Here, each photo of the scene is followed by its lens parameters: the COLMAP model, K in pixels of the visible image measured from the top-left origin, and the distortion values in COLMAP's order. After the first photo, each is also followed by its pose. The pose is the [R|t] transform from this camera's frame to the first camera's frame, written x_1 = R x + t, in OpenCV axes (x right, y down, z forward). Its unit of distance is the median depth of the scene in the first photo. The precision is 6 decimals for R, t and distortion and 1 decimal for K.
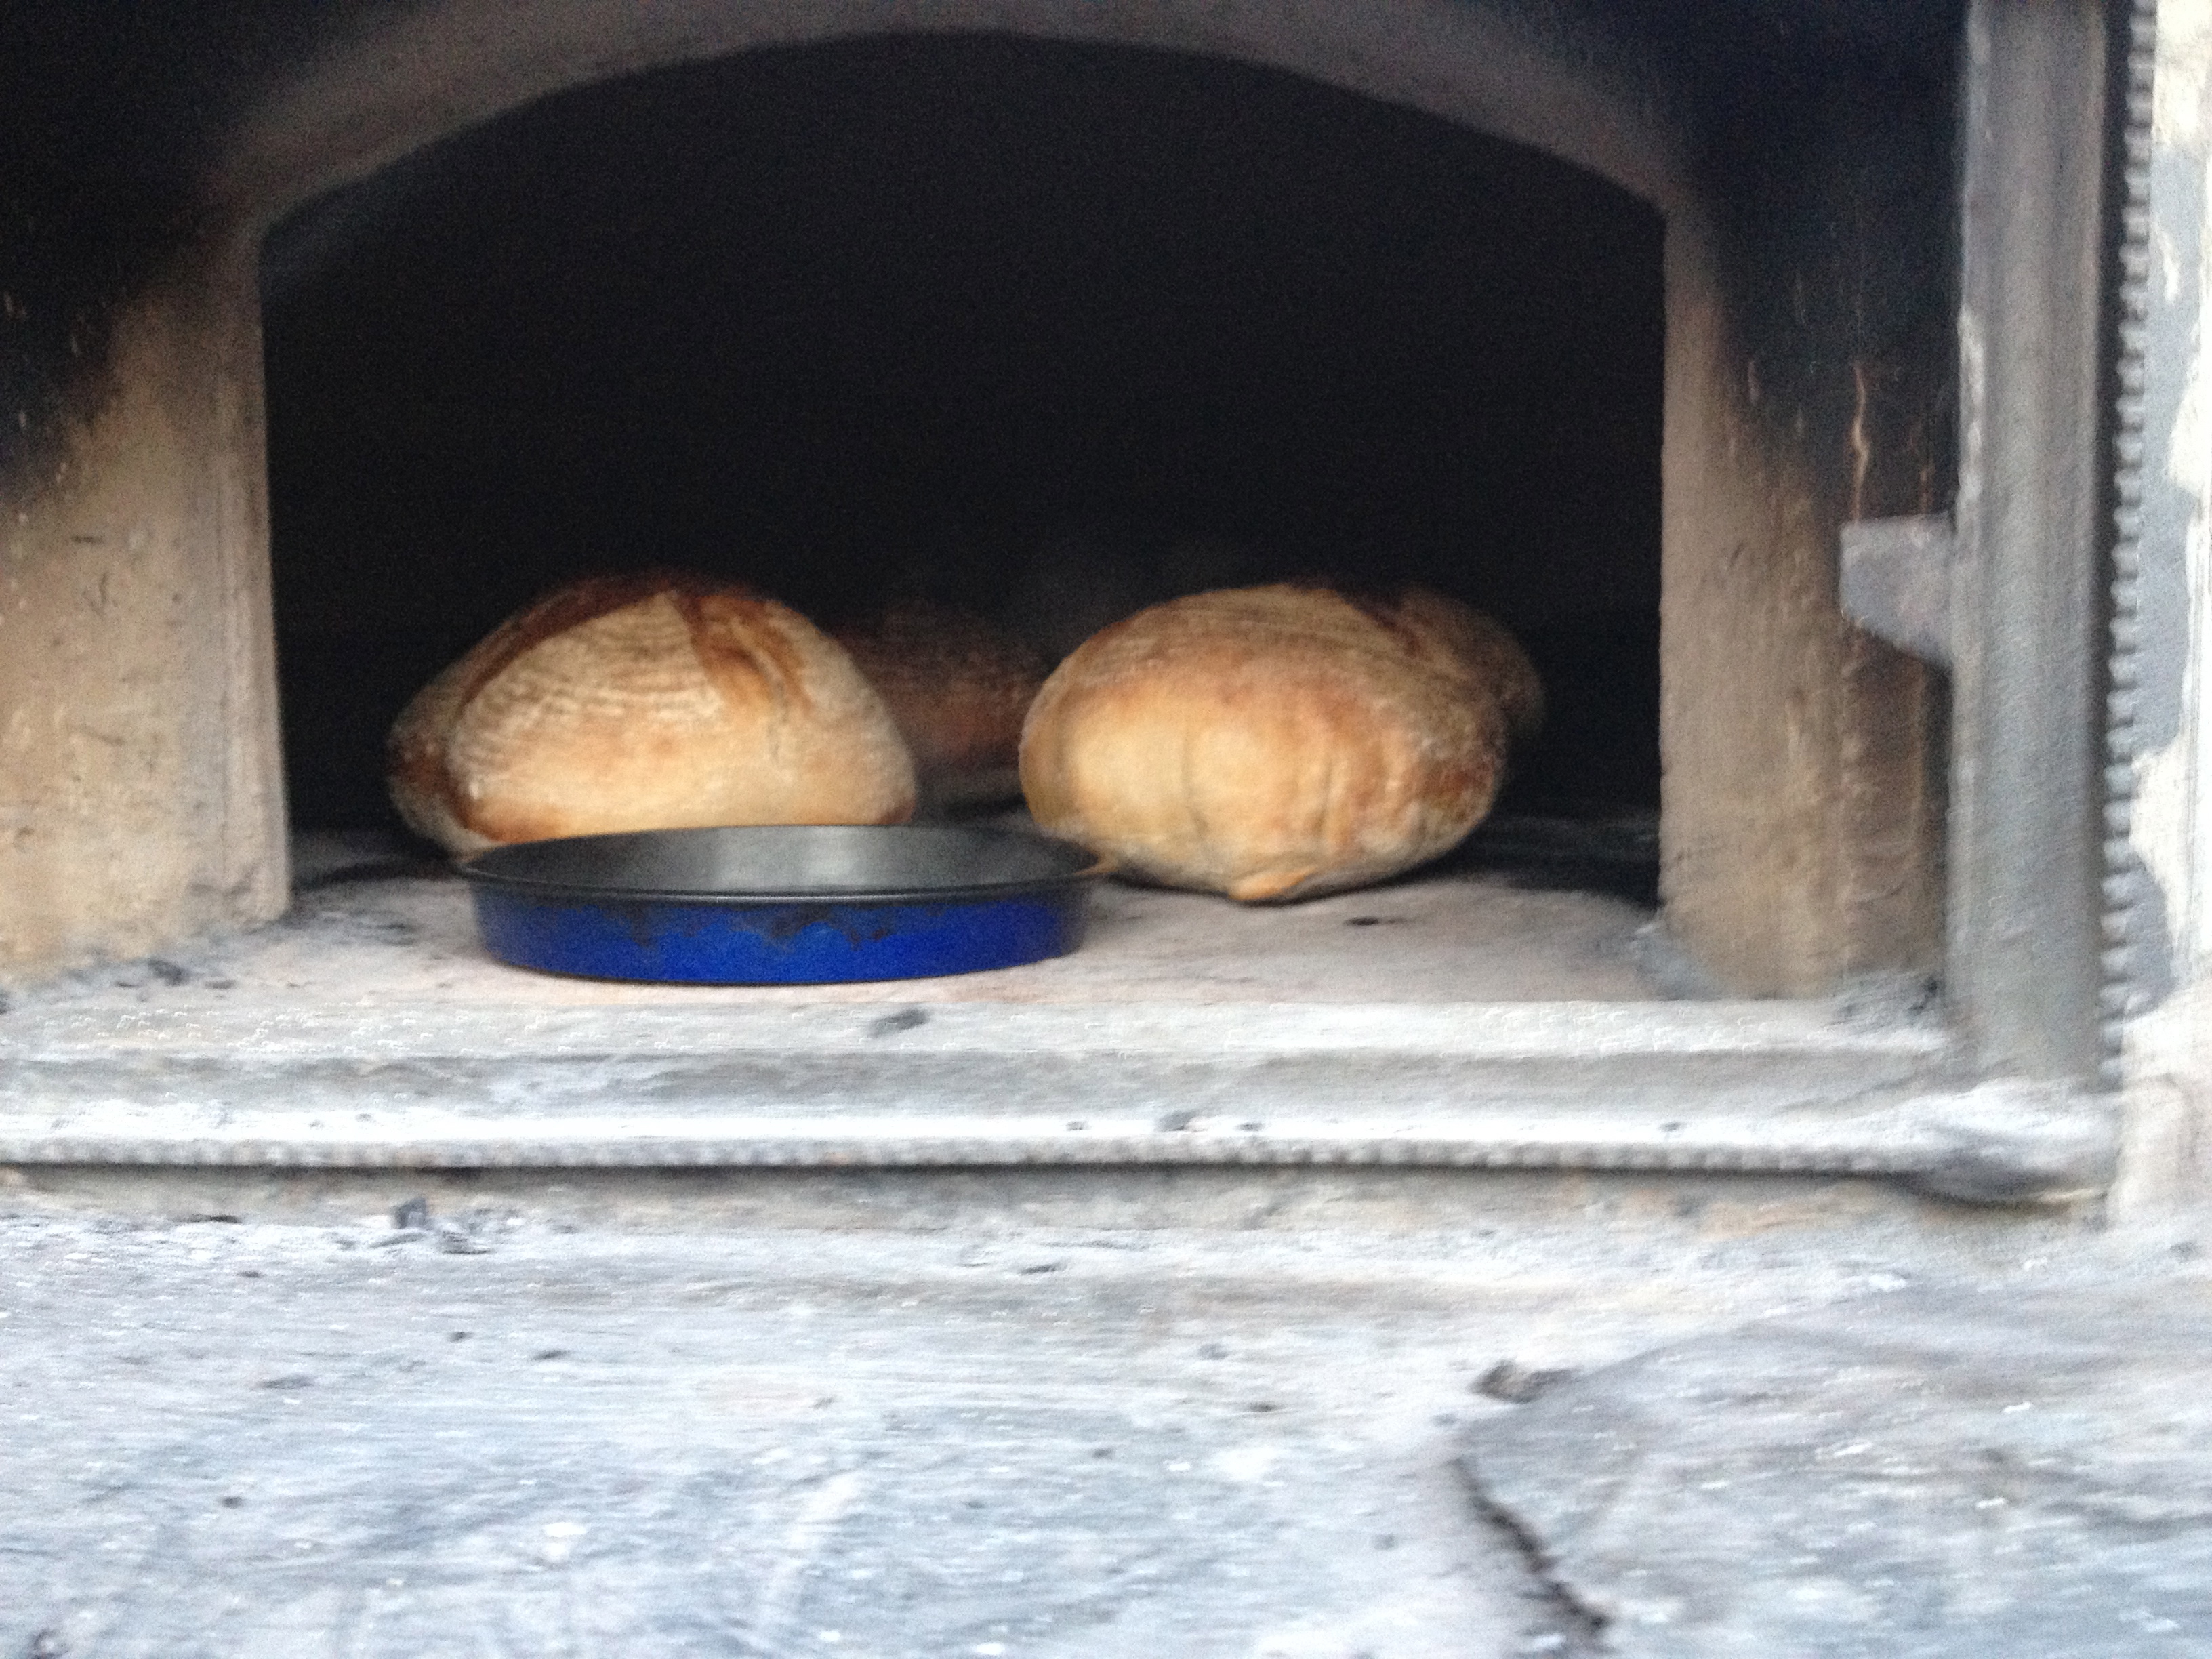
lens RADIAL K [[2075.5, 0, 1121.1], [0, 2075.5, 845.5], [0, 0, 1]] dist [0.014882, 0.000000]
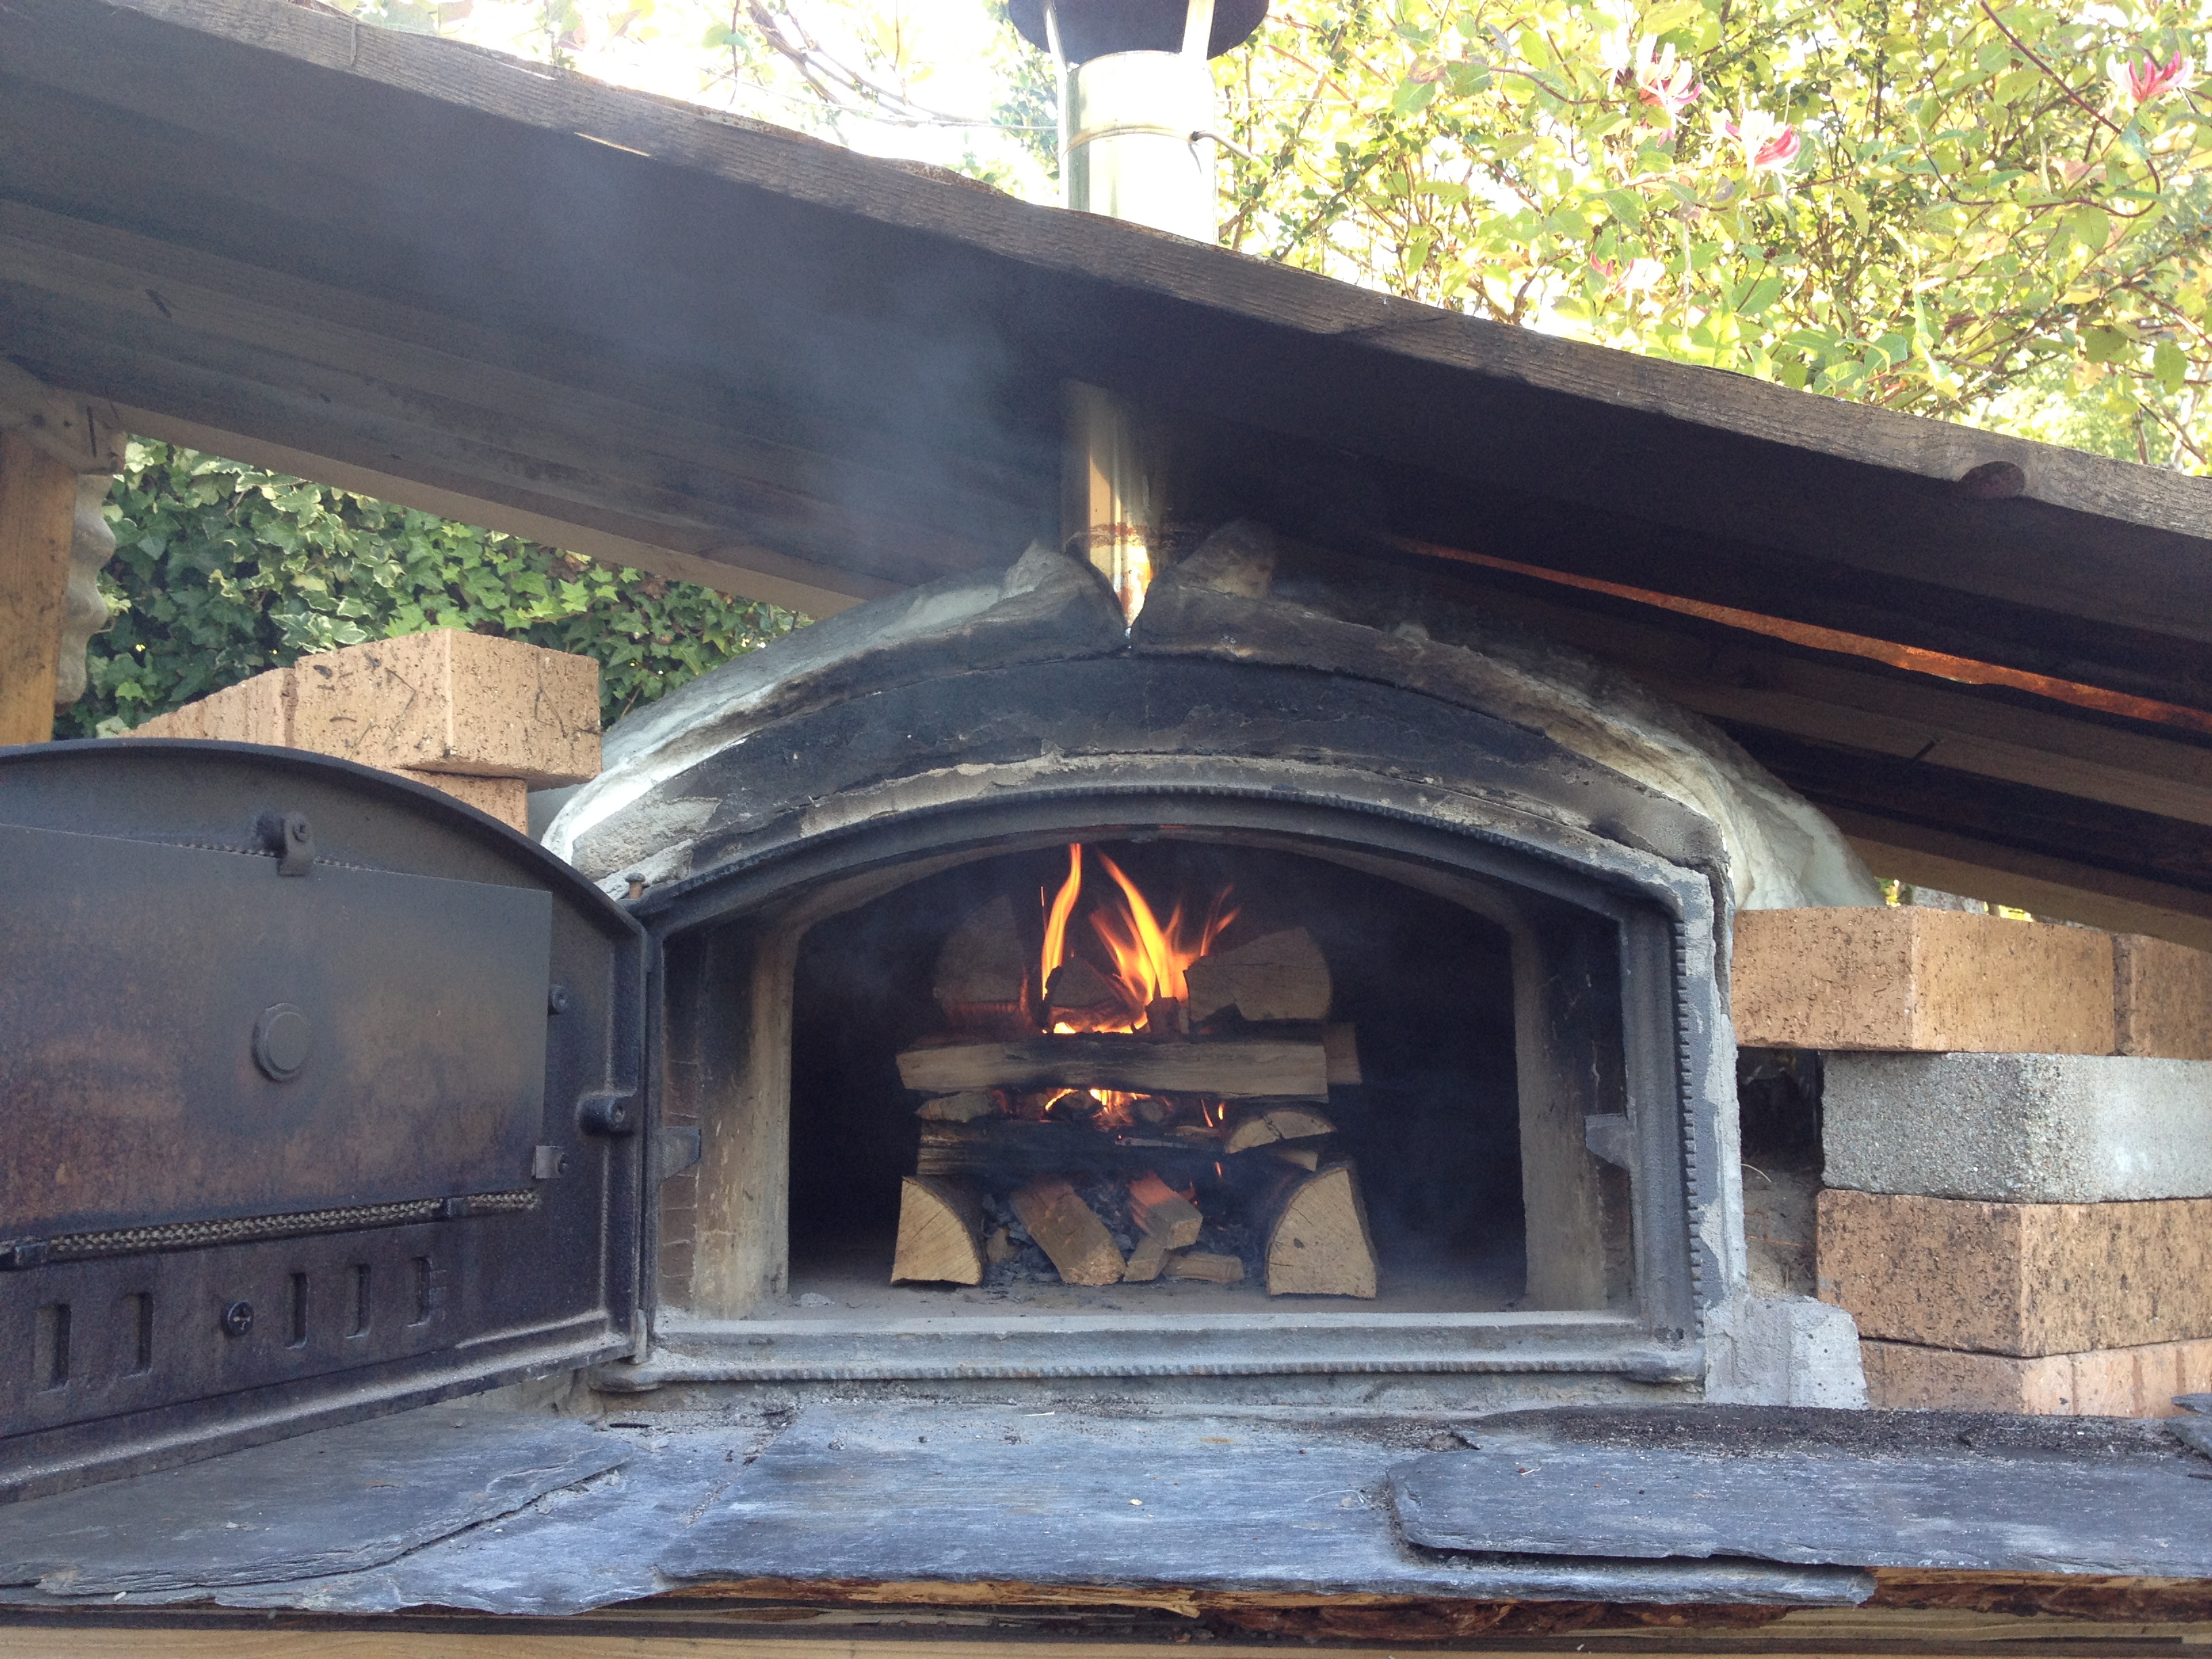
lens RADIAL K [[2075.5, 0, 1087.5], [0, 2075.5, 831.0], [0, 0, 1]] dist [0.014882, 0.000000]
pose [[0.998669, 0.010161, 0.050563, -0.421549], [0.000760, 0.977392, -0.211435, 0.048651], [-0.051568, 0.211192, 0.976083, -1.619620]]
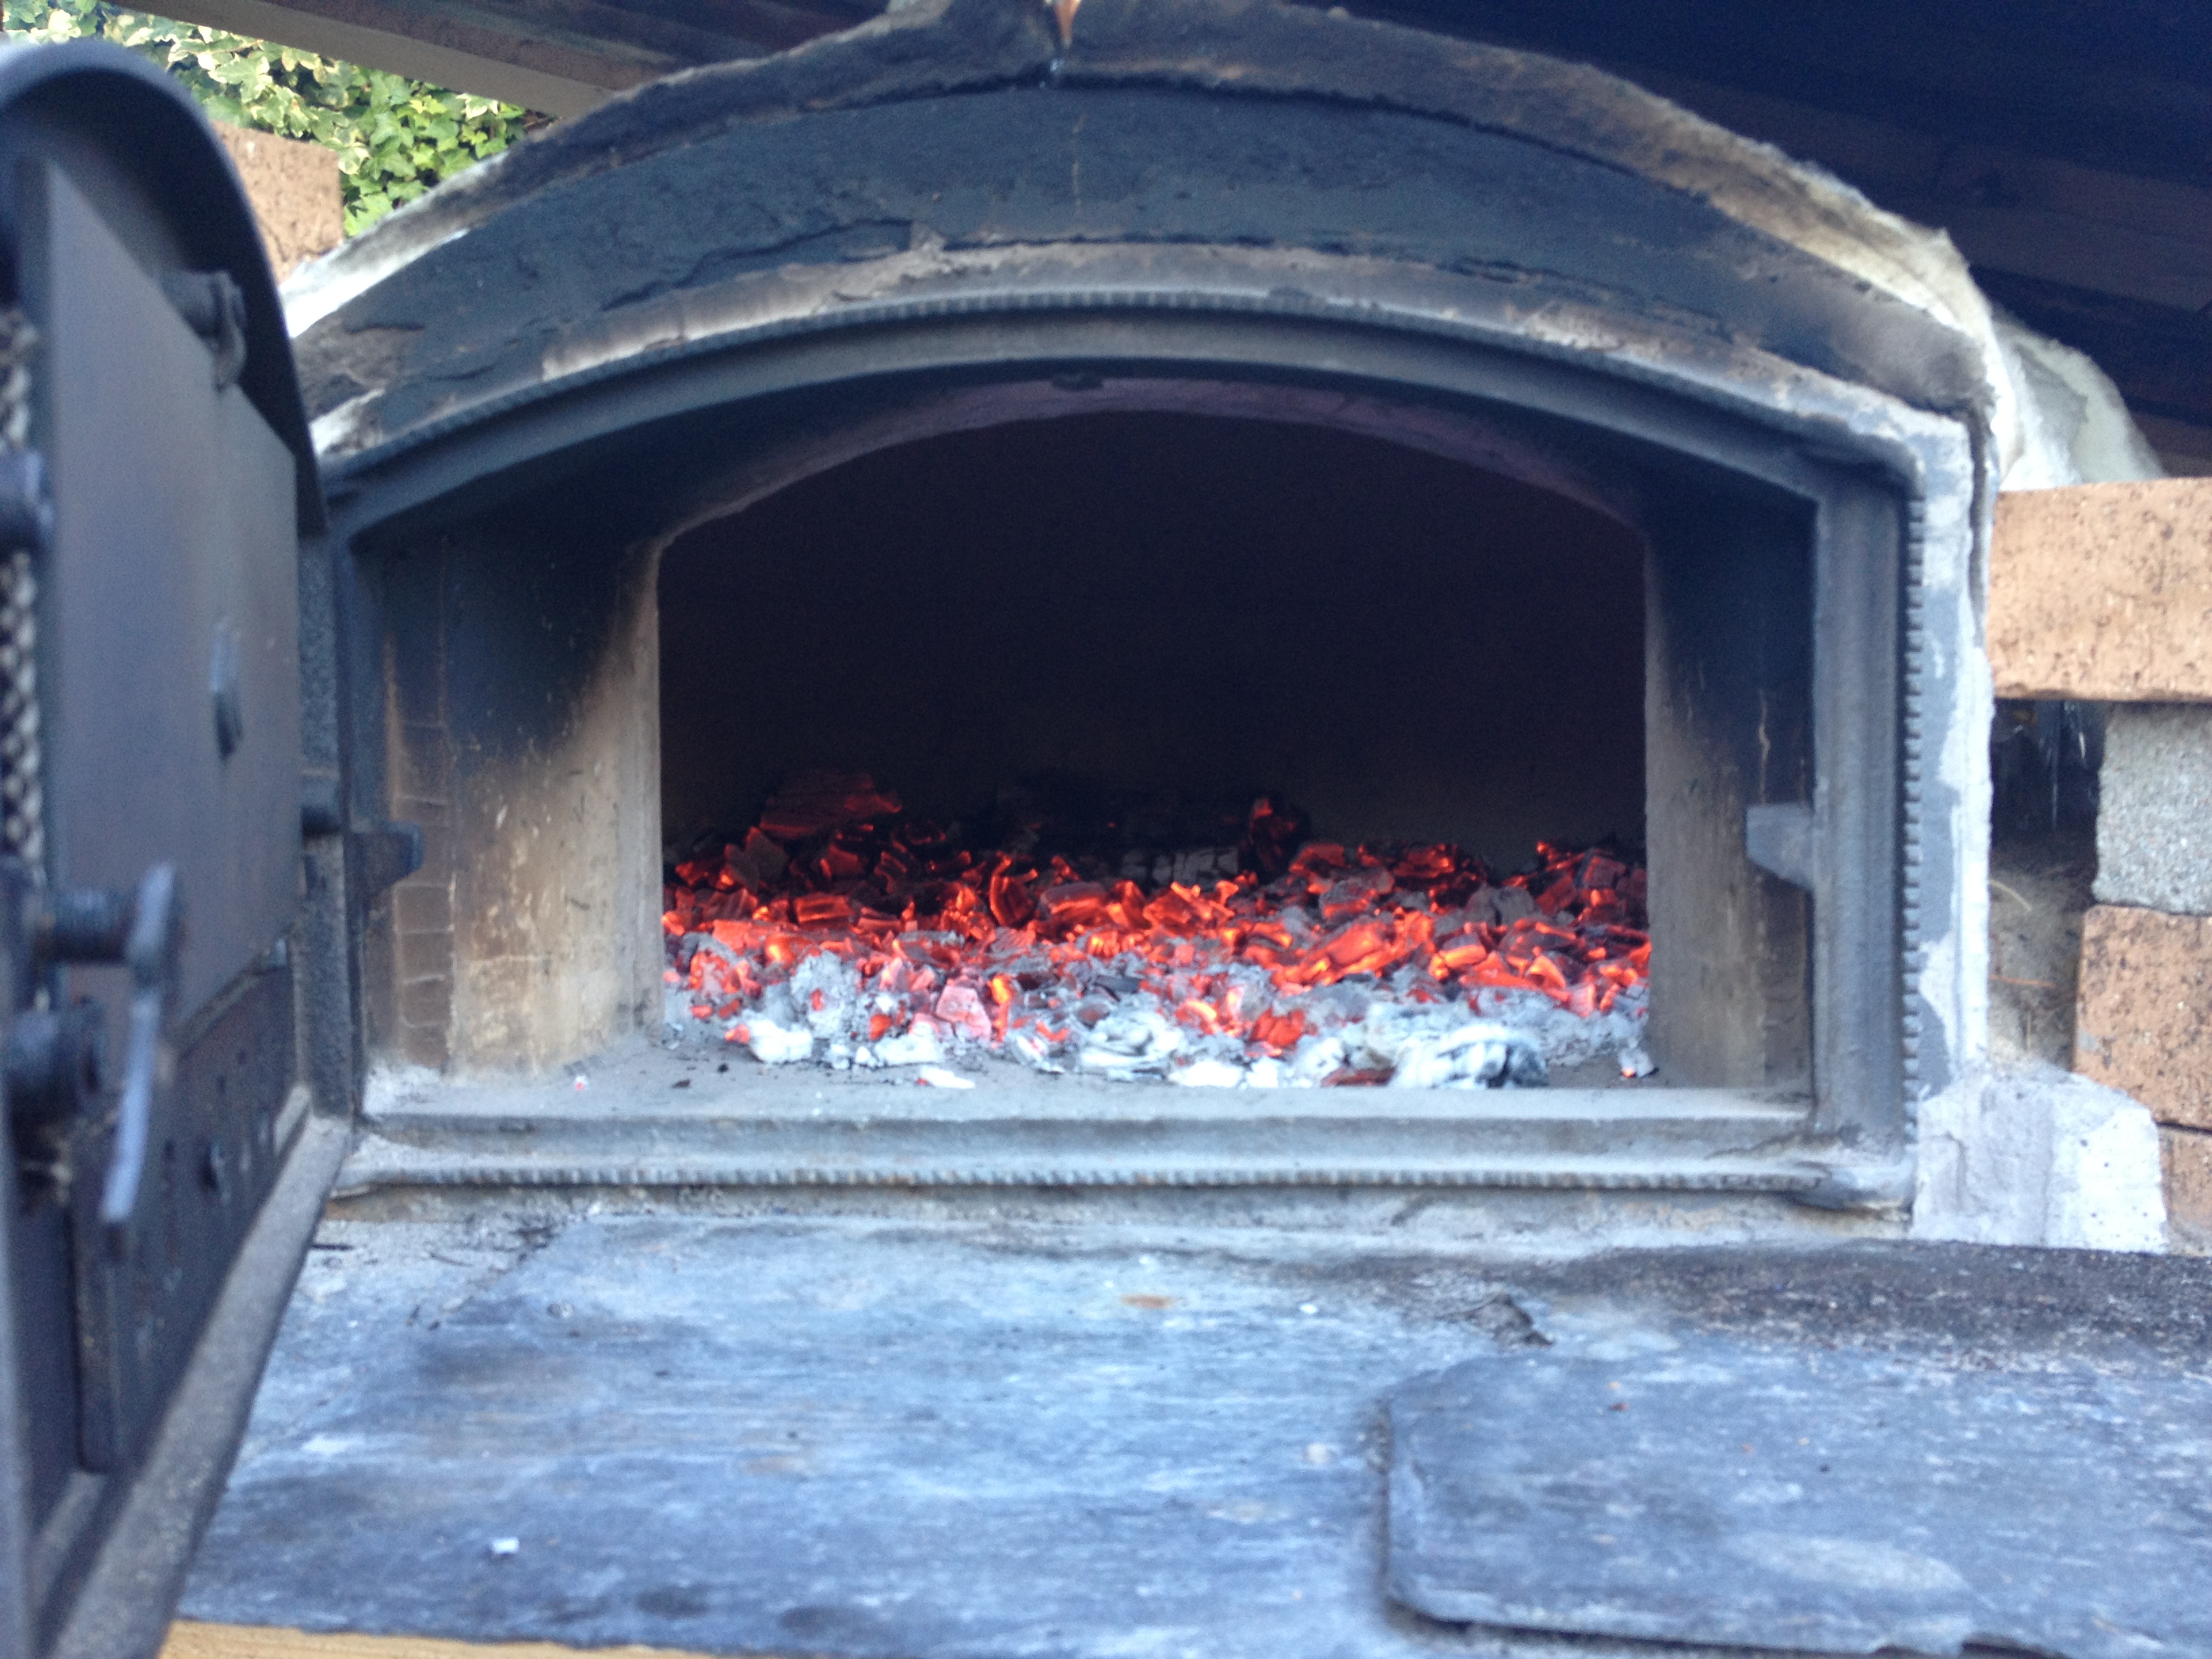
lens RADIAL K [[2075.5, 0, 1081.9], [0, 2075.5, 876.7], [0, 0, 1]] dist [0.014882, 0.000000]
pose [[0.999935, 0.002606, -0.011144, -0.175298], [-0.002877, 0.999698, -0.024406, -0.054853], [0.011077, 0.024436, 0.999640, -0.695758]]
